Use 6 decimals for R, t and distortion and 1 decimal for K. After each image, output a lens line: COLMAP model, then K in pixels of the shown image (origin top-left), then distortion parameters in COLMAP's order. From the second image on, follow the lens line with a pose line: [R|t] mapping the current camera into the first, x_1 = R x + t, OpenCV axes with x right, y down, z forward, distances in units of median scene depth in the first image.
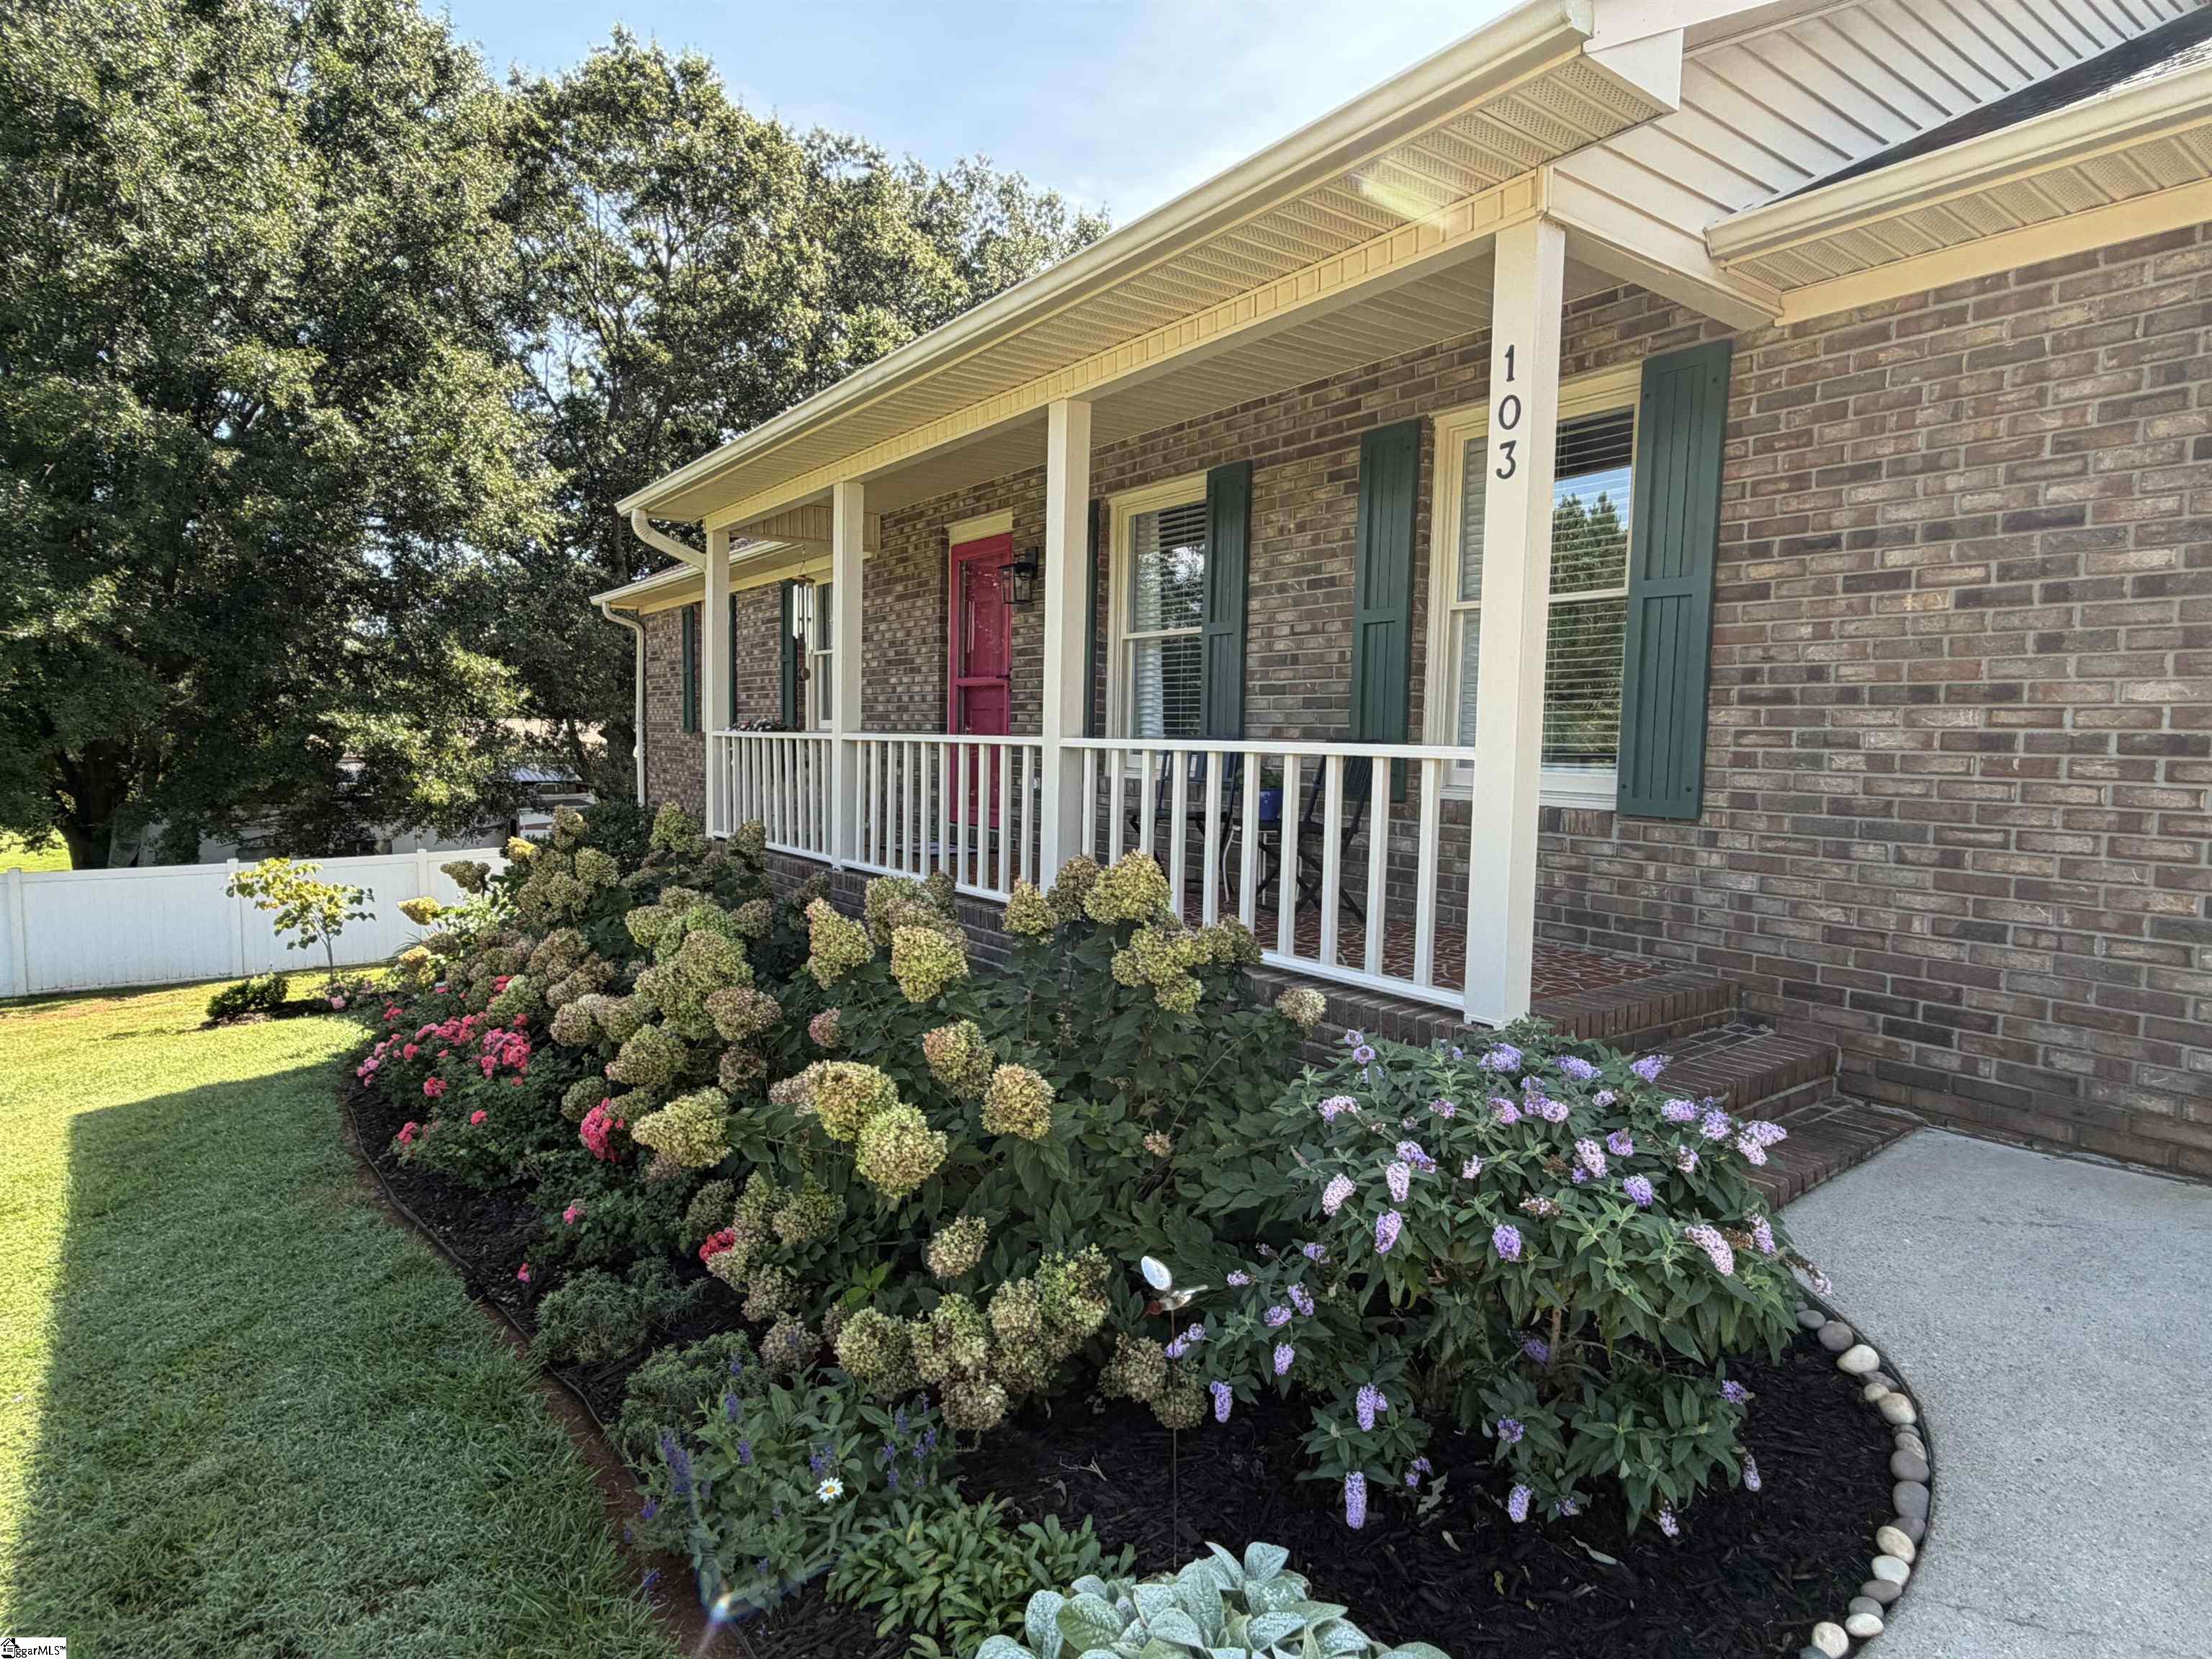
lens RADIAL K [[1232.8, 0, 1114.2], [0, 1232.8, 837.0], [0, 0, 1]] dist [-0.001528, -0.000235]
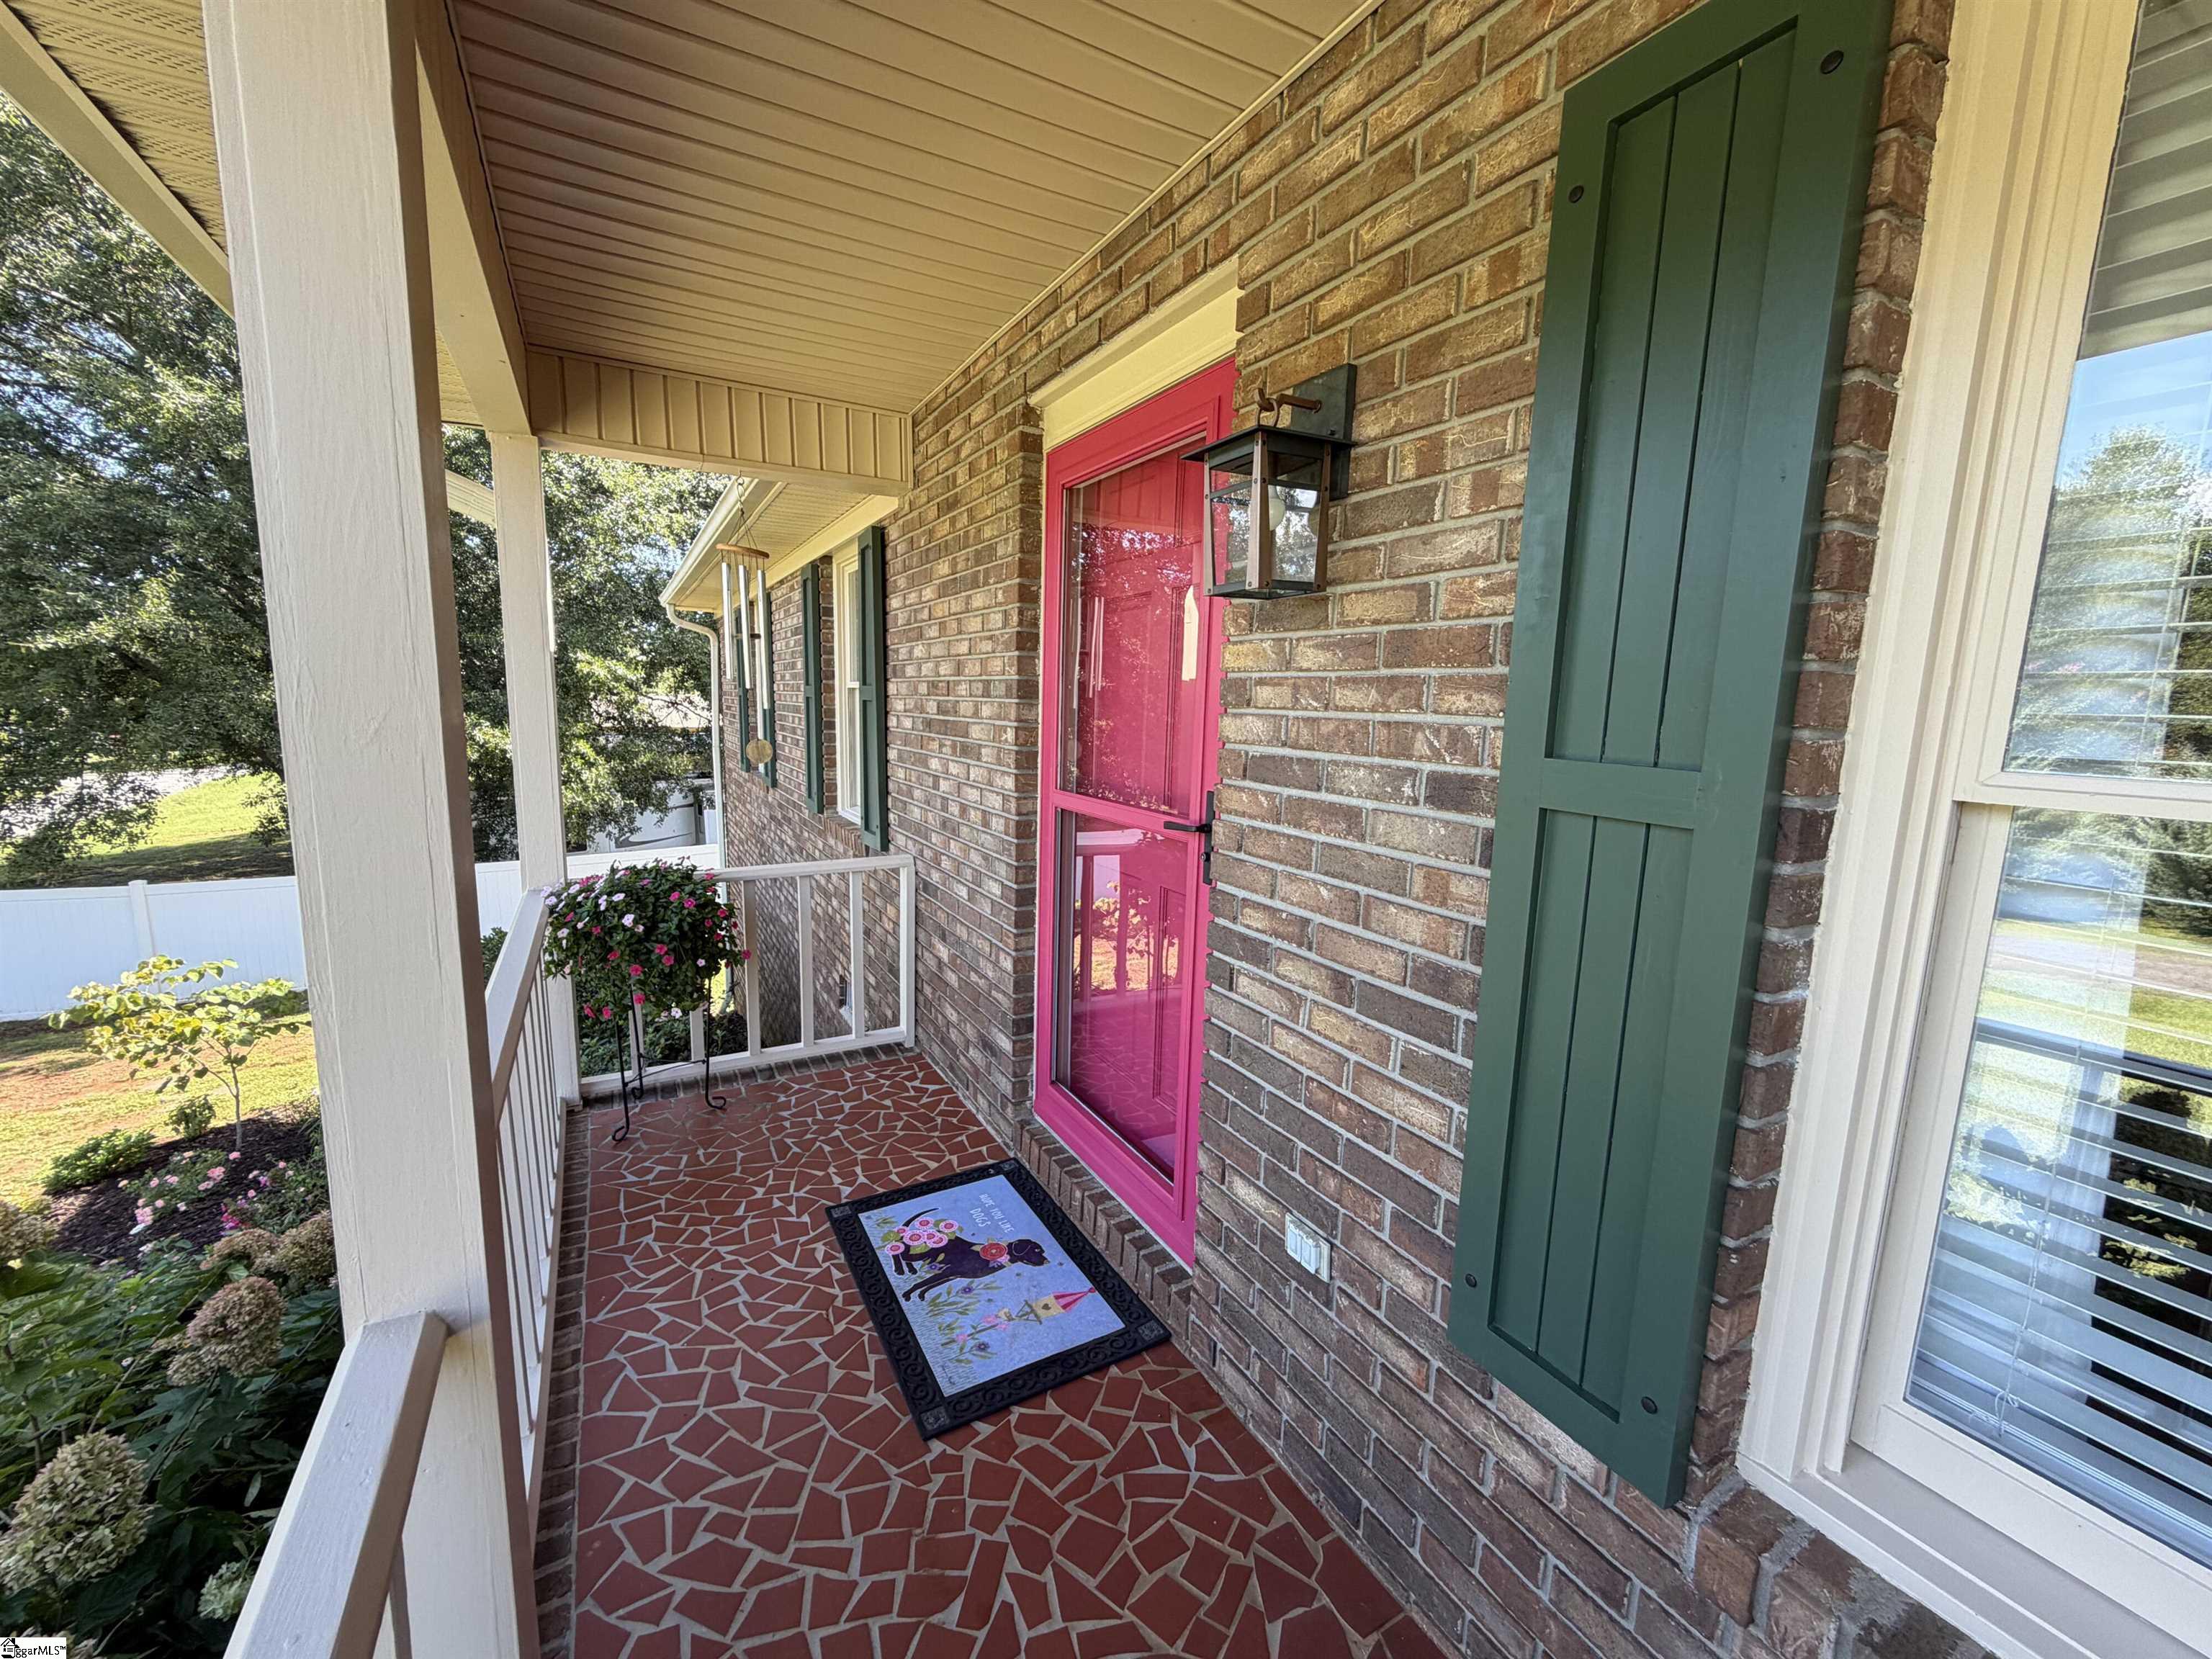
lens RADIAL K [[883.2, 0, 1093.6], [0, 883.2, 830.5], [0, 0, 1]] dist [-0.002145, -0.000248]
pose [[0.992084, 0.023039, -0.123448, -0.078750], [-0.014756, 0.997604, 0.067597, -0.132789], [0.124710, -0.065240, 0.990046, 0.704226]]
